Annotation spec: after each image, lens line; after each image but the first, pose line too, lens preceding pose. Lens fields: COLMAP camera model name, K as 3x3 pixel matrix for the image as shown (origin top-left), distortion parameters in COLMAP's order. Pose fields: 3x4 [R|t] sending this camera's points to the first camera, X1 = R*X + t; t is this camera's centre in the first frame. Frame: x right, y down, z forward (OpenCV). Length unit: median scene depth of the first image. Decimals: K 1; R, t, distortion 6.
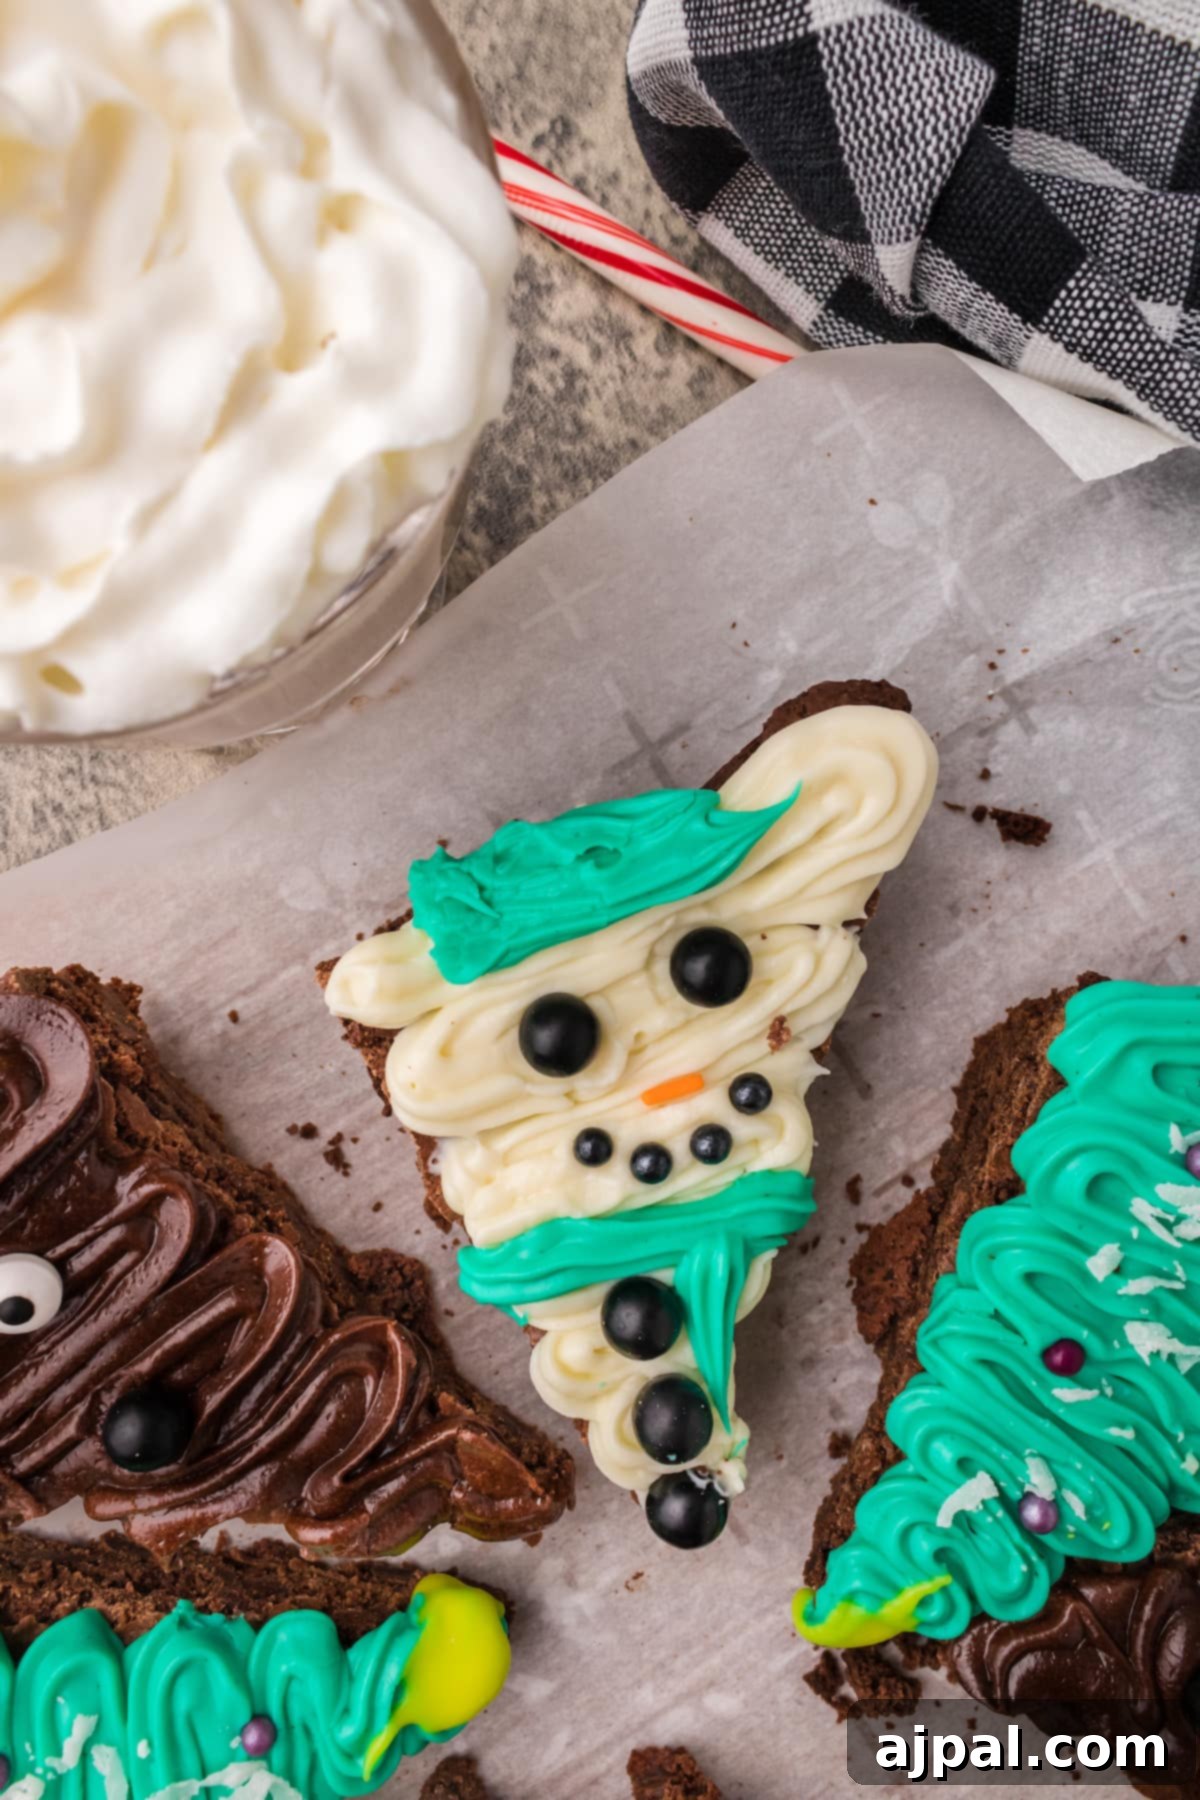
lens RADIAL K [[1463.5, 0, 600.0], [0, 1463.5, 900.0], [0, 0, 1]] dist [-0.003772, -0.003089]
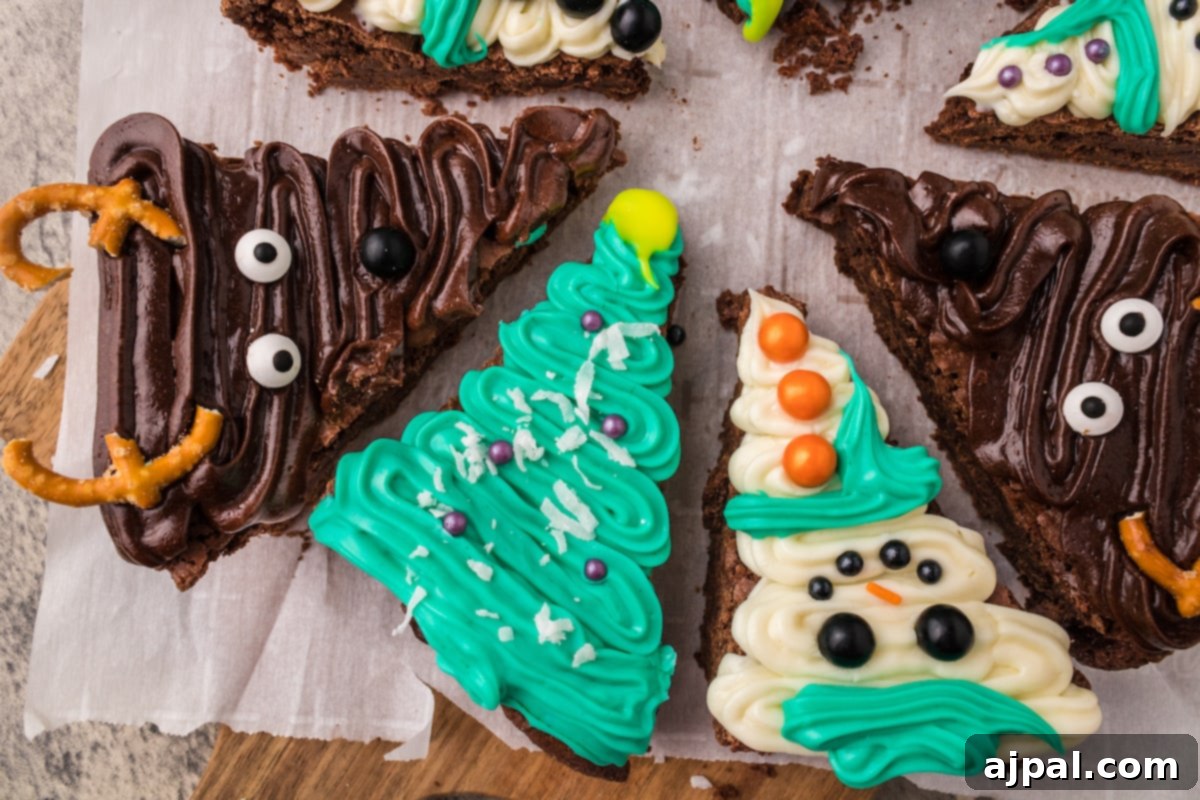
lens RADIAL K [[975.7, 0, 600.0], [0, 975.7, 400.0], [0, 0, 1]] dist [-0.003772, -0.003089]
pose [[0.579781, -0.814609, -0.016319, -0.281196], [0.814541, 0.579978, -0.012186, 0.639763], [0.019391, -0.006227, 0.999793, -0.058826]]
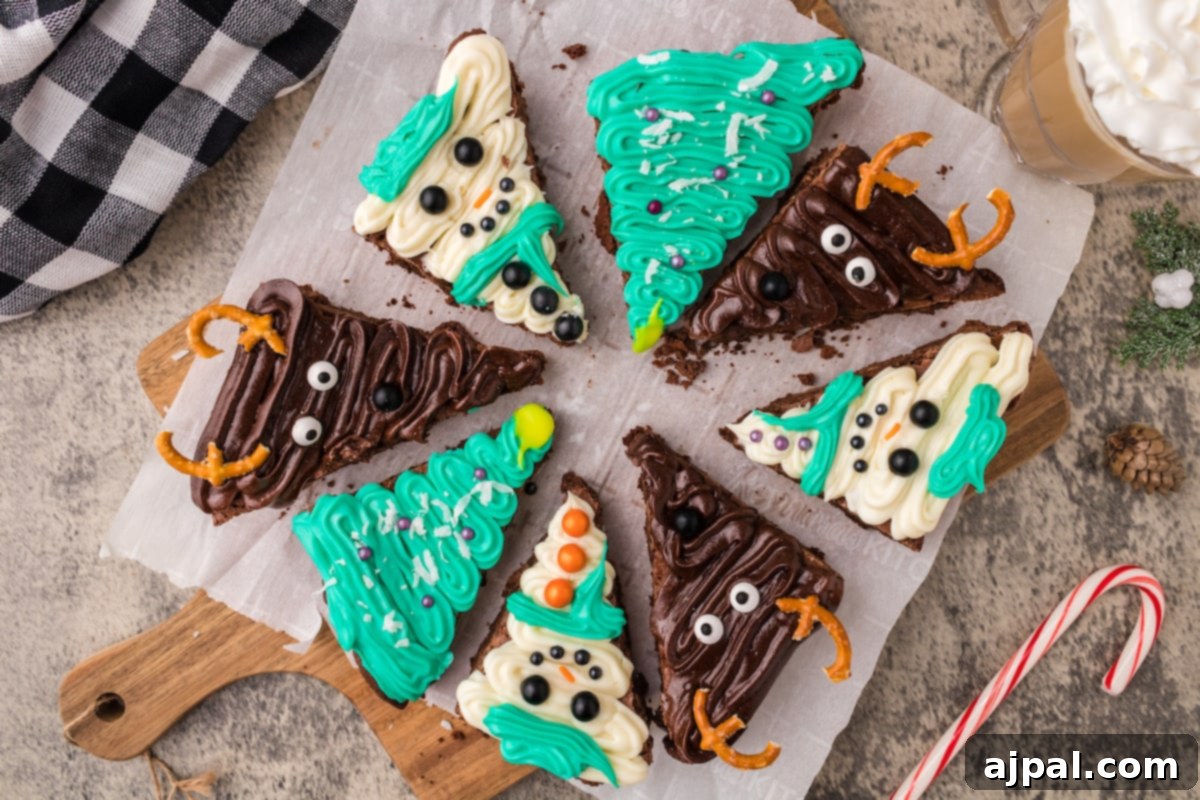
lens RADIAL K [[1031.3, 0, 600.0], [0, 1031.3, 400.0], [0, 0, 1]] dist [-0.003098, -0.002480]
pose [[0.851758, -0.518386, -0.076056, 0.189020], [0.522791, 0.850486, 0.057991, 0.454497], [0.034623, -0.089156, 0.995416, -0.965418]]
